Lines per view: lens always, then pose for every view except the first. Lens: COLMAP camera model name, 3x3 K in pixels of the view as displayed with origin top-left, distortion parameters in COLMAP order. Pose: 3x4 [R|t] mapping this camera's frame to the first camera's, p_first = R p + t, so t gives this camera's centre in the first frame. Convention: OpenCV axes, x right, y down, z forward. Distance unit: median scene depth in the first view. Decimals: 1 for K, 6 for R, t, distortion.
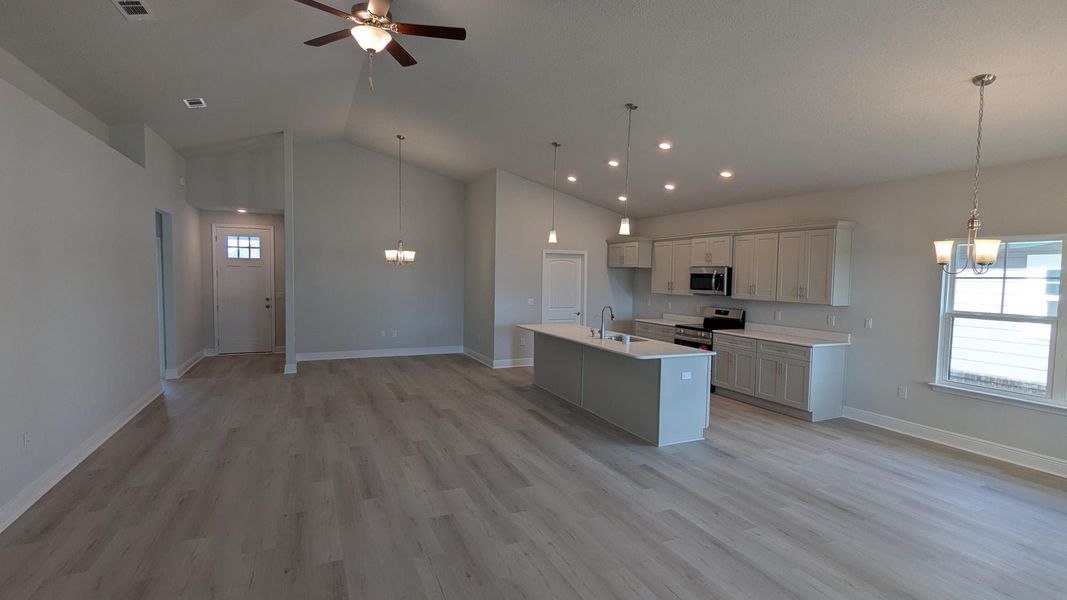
lens RADIAL K [[504.4, 0, 527.1], [0, 504.4, 300.4], [0, 0, 1]] dist [-0.000140, 0.001313]
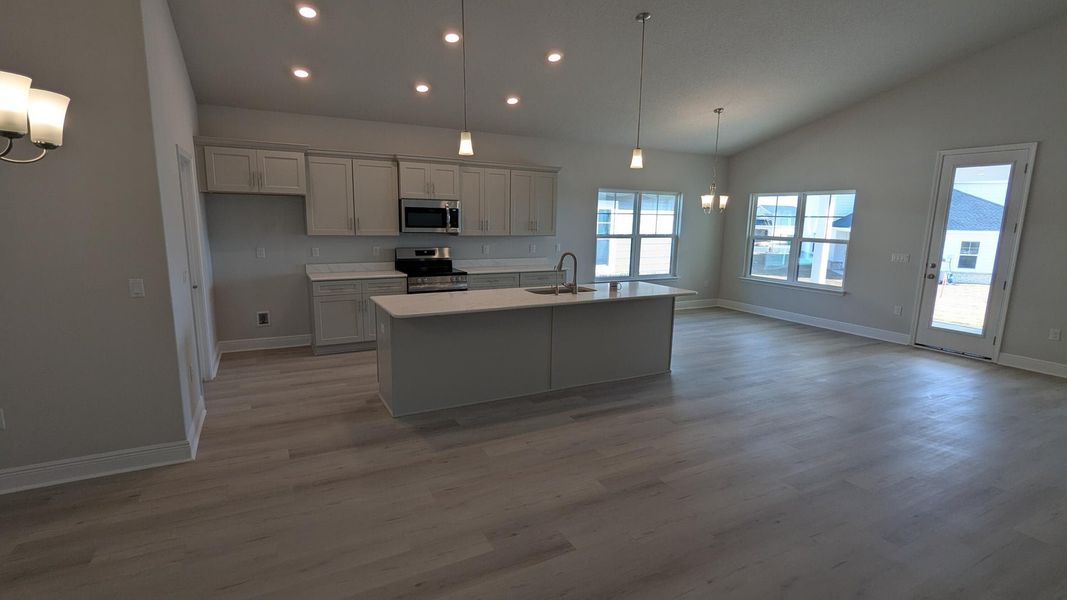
lens RADIAL K [[504.4, 0, 534.3], [0, 504.4, 302.3], [0, 0, 1]] dist [-0.000140, 0.001313]
pose [[-0.071964, -0.184640, 0.980168, -0.520556], [0.032135, 0.981777, 0.187302, -0.051694], [-0.996889, 0.044977, -0.064720, 0.915131]]
